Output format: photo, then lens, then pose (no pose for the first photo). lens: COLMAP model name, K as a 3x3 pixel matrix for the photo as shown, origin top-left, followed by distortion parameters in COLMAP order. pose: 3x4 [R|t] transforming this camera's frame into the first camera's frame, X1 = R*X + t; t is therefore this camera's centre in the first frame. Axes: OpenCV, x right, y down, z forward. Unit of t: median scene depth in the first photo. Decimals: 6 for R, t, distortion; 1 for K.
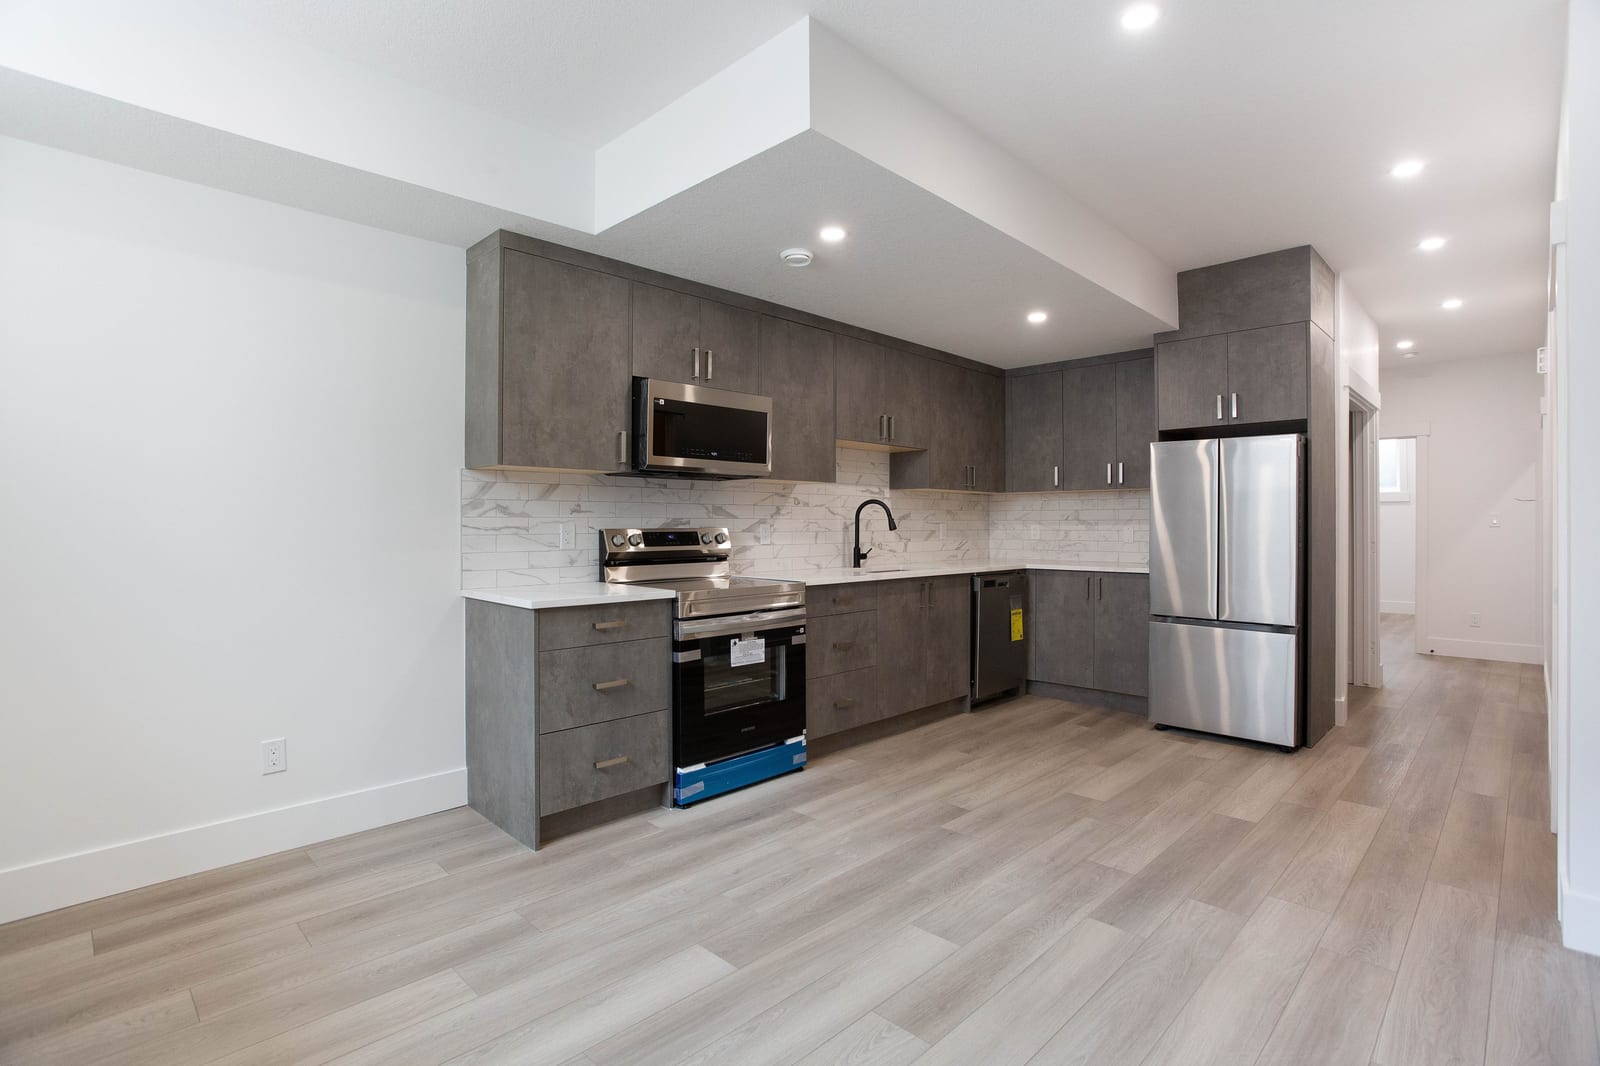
lens RADIAL K [[759.0, 0, 806.8], [0, 759.0, 523.5], [0, 0, 1]] dist [-0.051678, 0.035309]
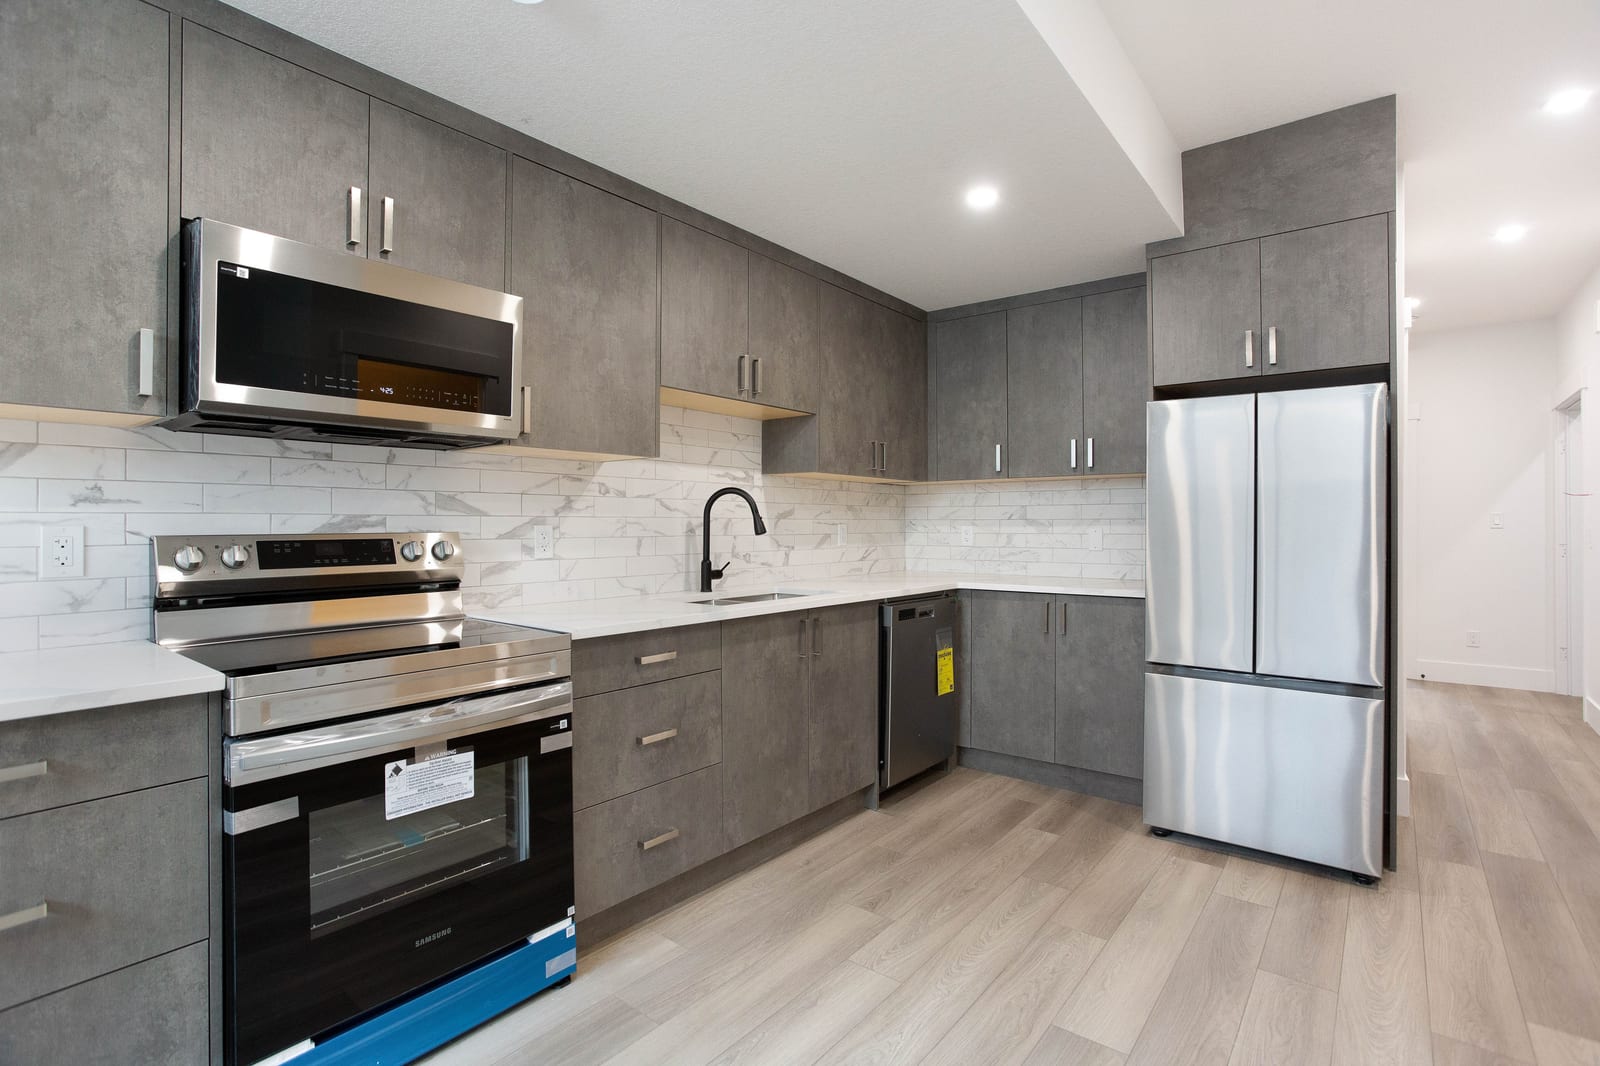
lens RADIAL K [[759.0, 0, 806.8], [0, 759.0, 523.5], [0, 0, 1]] dist [-0.051678, 0.035309]
pose [[0.993926, 0.000093, 0.110053, 0.088178], [-0.000097, 1.000000, 0.000033, -0.000706], [-0.110053, -0.000044, 0.993926, 0.379138]]
